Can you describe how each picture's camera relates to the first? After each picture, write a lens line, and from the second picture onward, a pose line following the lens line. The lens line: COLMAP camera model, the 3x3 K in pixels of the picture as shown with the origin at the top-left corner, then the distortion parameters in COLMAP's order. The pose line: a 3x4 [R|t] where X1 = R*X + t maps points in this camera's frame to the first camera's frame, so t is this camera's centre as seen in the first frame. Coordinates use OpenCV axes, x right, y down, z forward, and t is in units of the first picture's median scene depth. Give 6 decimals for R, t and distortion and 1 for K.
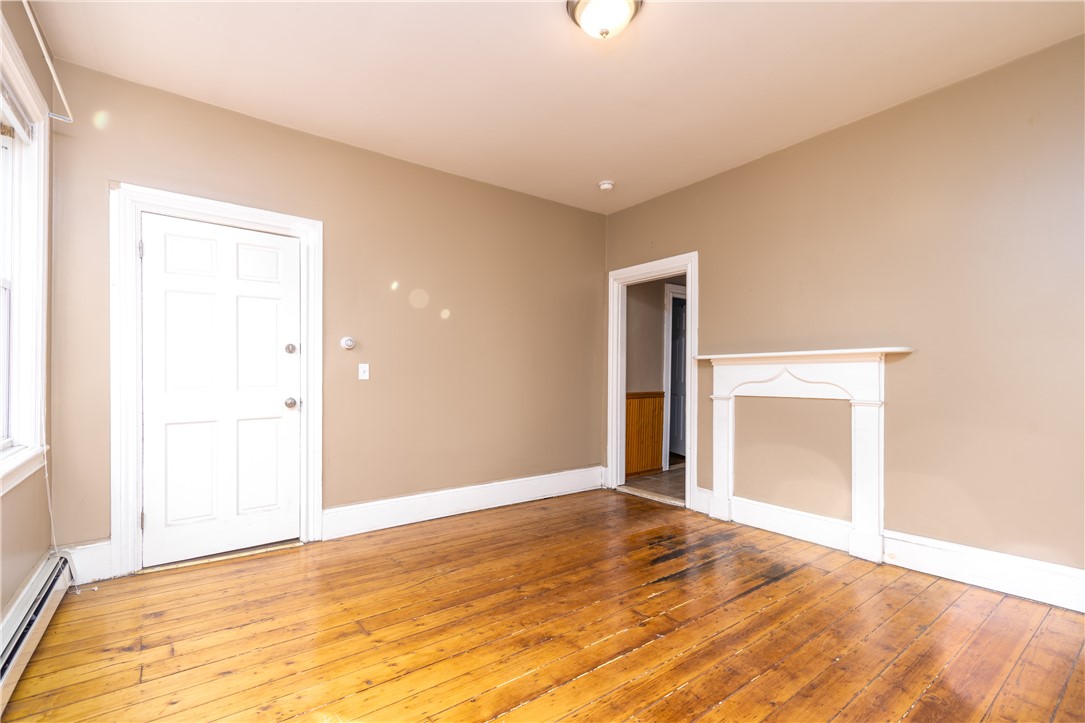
lens RADIAL K [[486.3, 0, 545.1], [0, 486.3, 364.9], [0, 0, 1]] dist [0.021894, -0.000136]
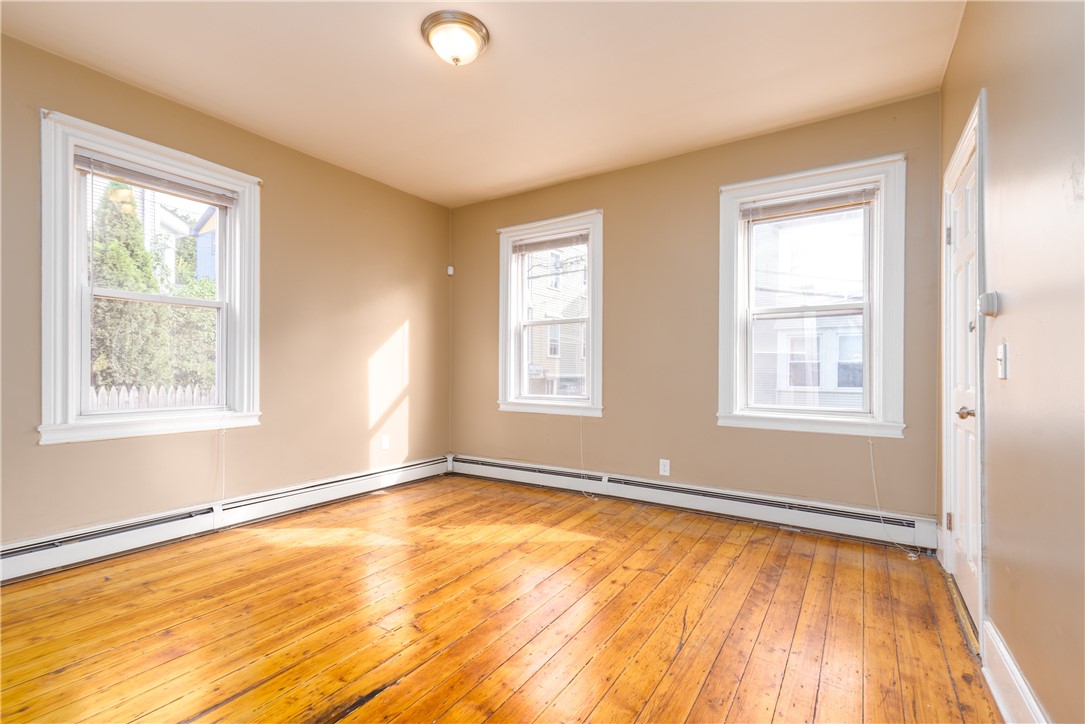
lens RADIAL K [[491.0, 0, 545.1], [0, 491.0, 371.0], [0, 0, 1]] dist [0.007422, 0.000030]
pose [[-0.938462, -0.003994, -0.345359, 0.234466], [-0.003322, 0.999991, -0.002537, 0.029406], [0.345366, -0.001234, -0.938467, 1.588164]]
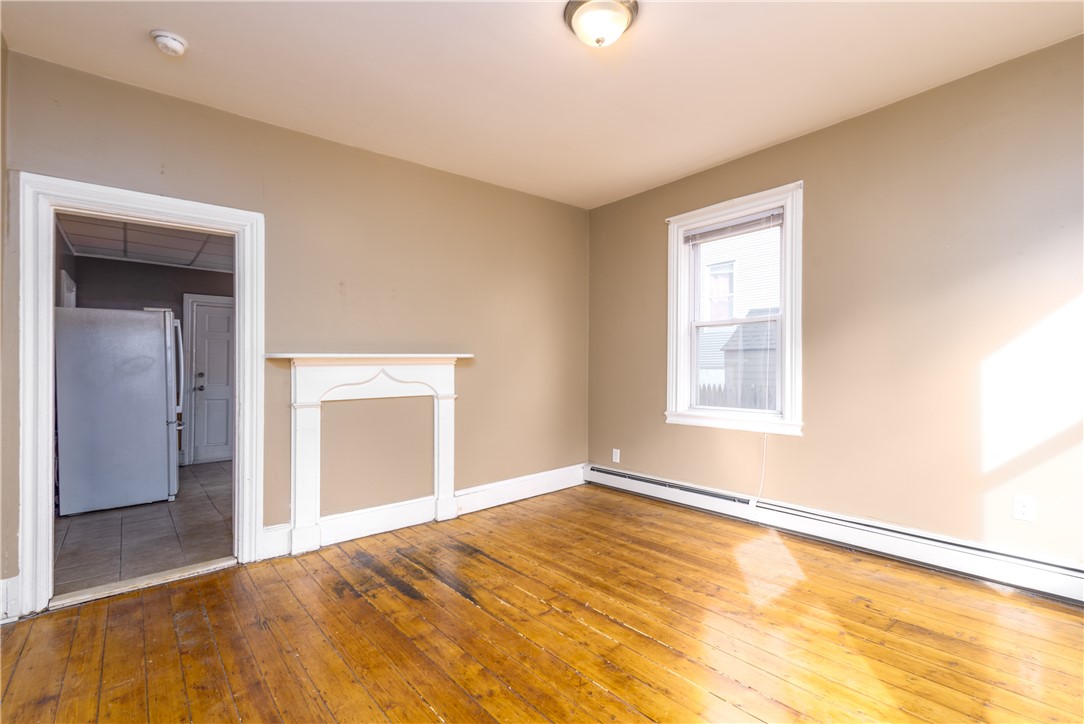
lens RADIAL K [[490.5, 0, 544.6], [0, 490.5, 371.0], [0, 0, 1]] dist [0.007422, 0.000030]
pose [[-0.048427, -0.000817, 0.998826, -0.670038], [-0.004243, 0.999991, 0.000612, 0.009447], [-0.998818, -0.004209, -0.048430, 0.865169]]
